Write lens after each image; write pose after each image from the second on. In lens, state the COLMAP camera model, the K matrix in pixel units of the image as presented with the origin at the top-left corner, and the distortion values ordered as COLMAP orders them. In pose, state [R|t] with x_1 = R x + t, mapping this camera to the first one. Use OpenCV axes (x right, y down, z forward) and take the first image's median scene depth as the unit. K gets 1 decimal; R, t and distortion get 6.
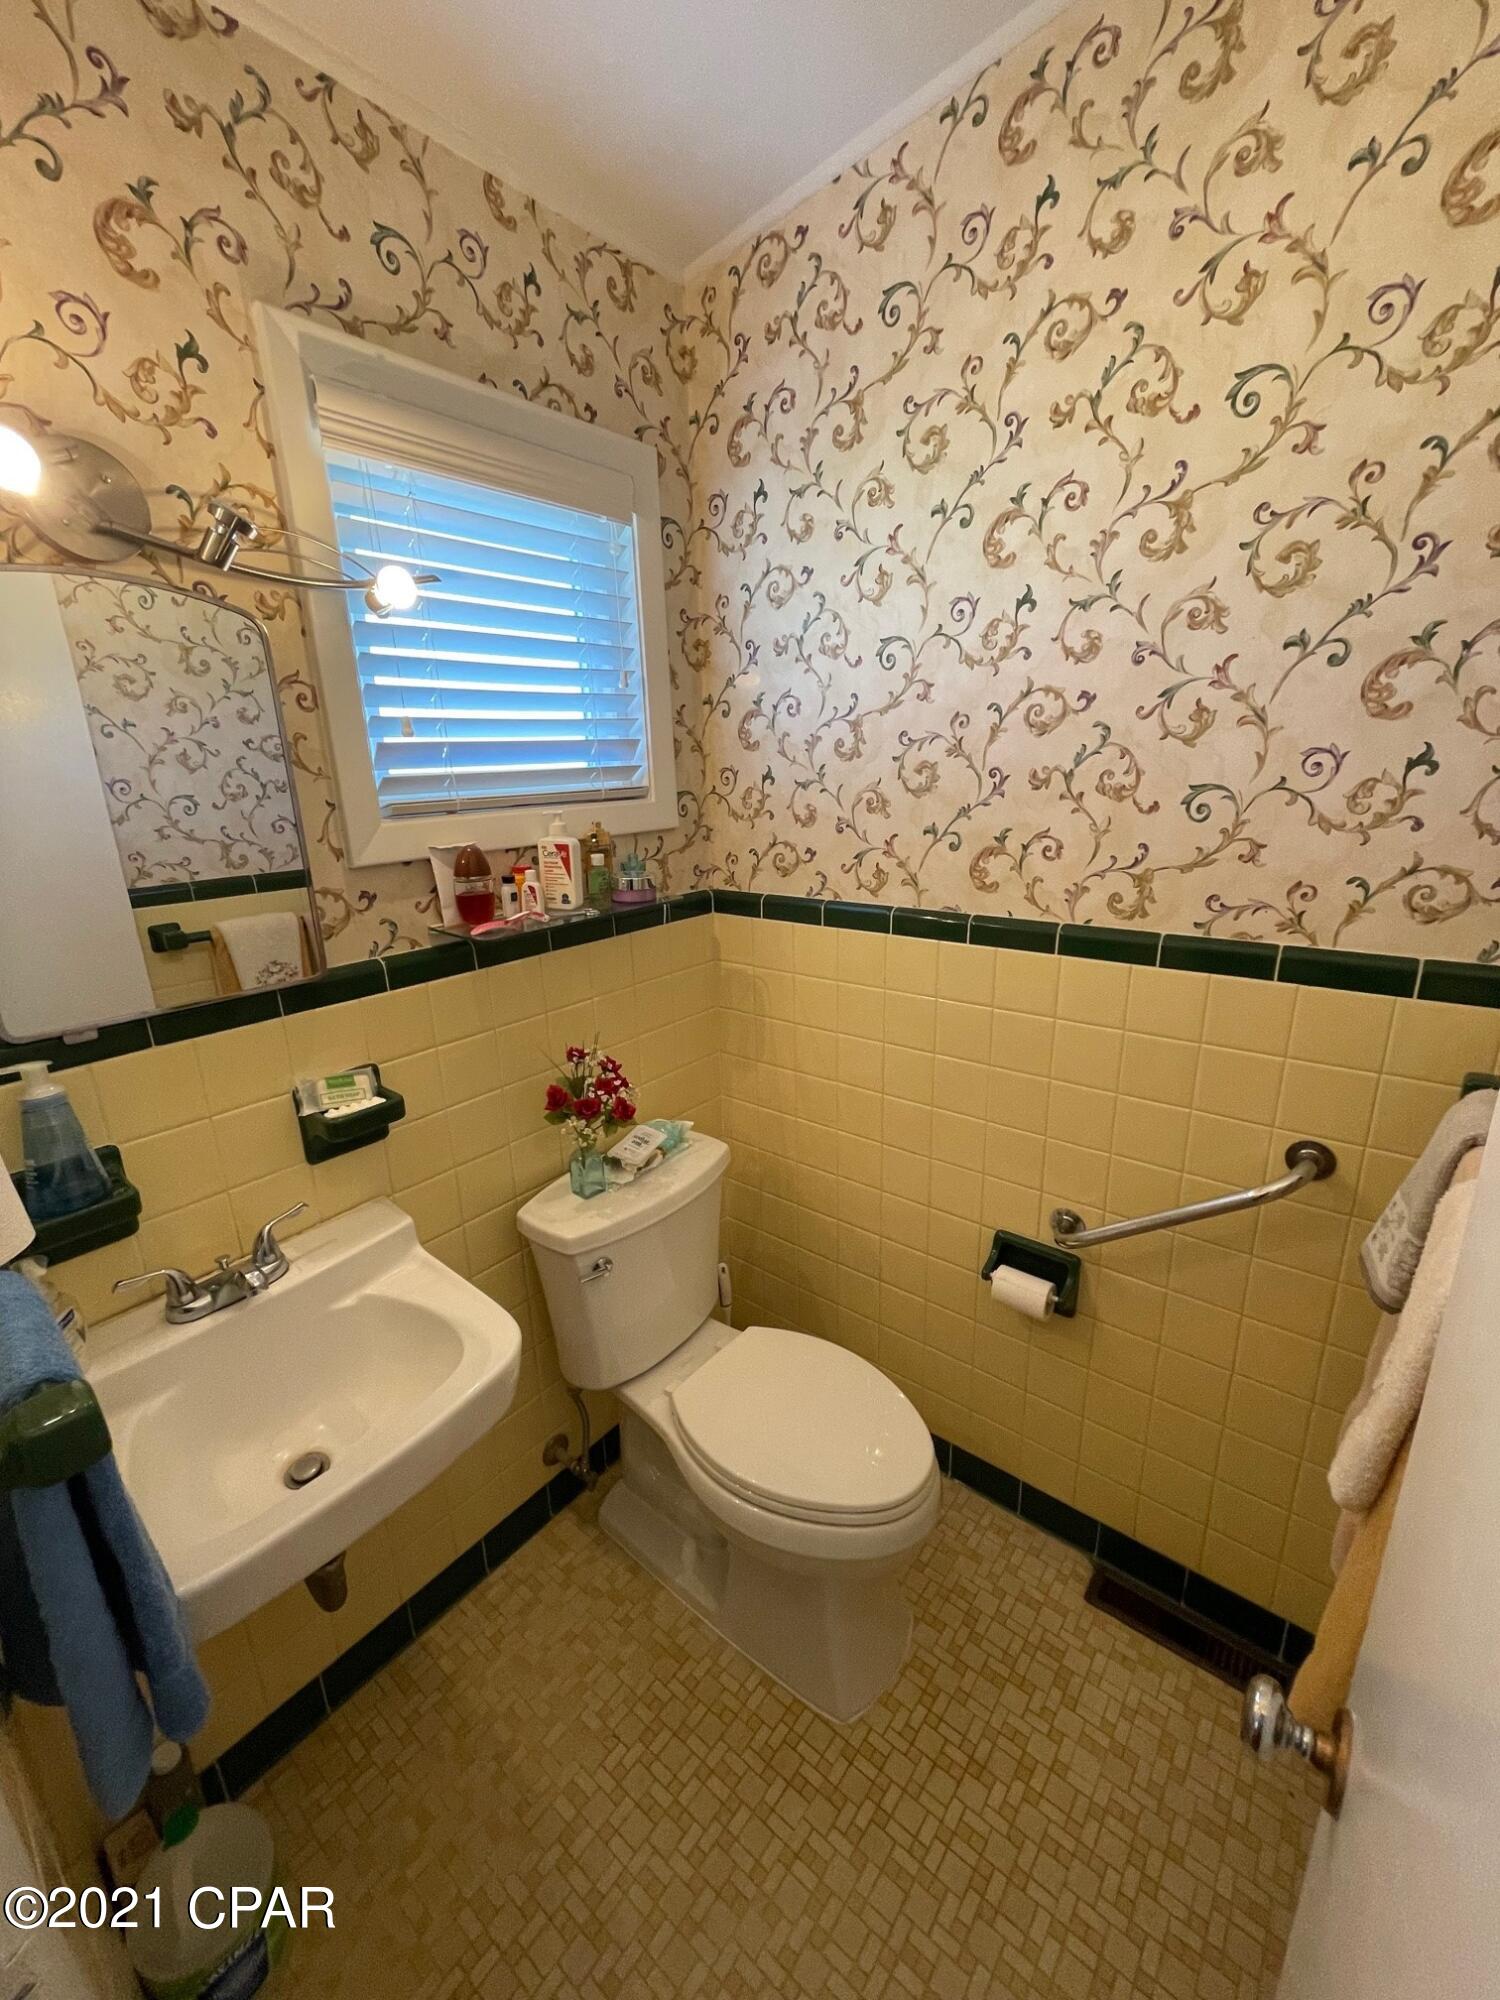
lens RADIAL K [[806.9, 0, 749.0], [0, 806.9, 995.2], [0, 0, 1]] dist [-0.003761, 0.000150]
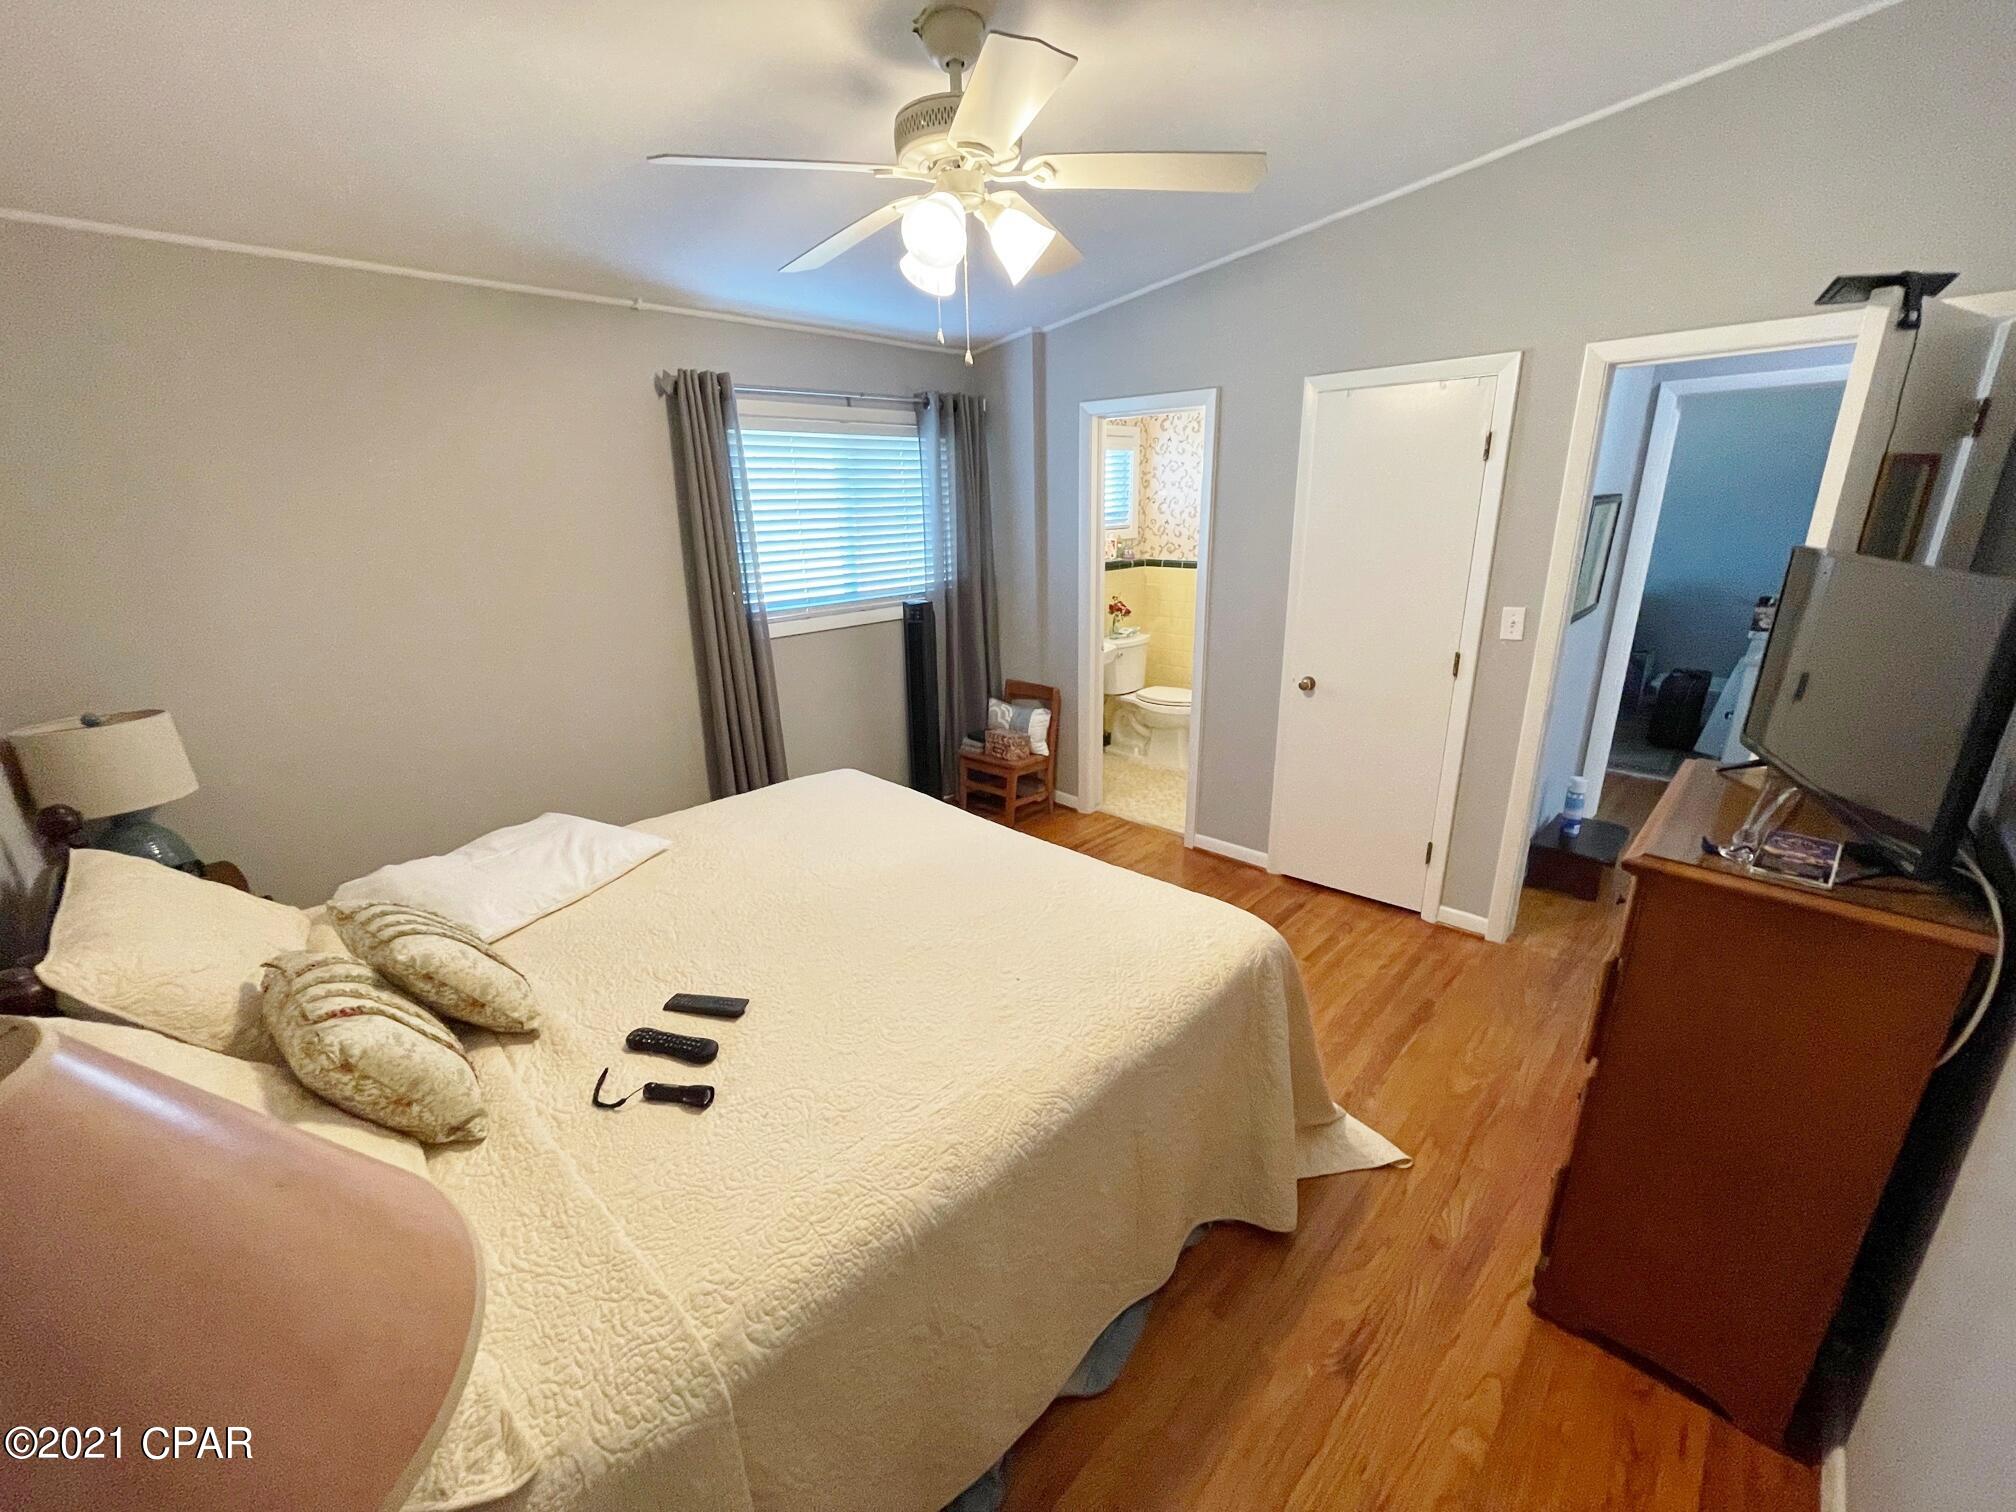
lens RADIAL K [[813.4, 0, 1008.7], [0, 813.4, 763.6], [0, 0, 1]] dist [-0.003761, 0.000150]
pose [[0.997100, 0.032994, -0.068580, -0.365573], [-0.030993, 0.999068, 0.030041, 0.640774], [0.069507, -0.027828, 0.997193, -2.409338]]
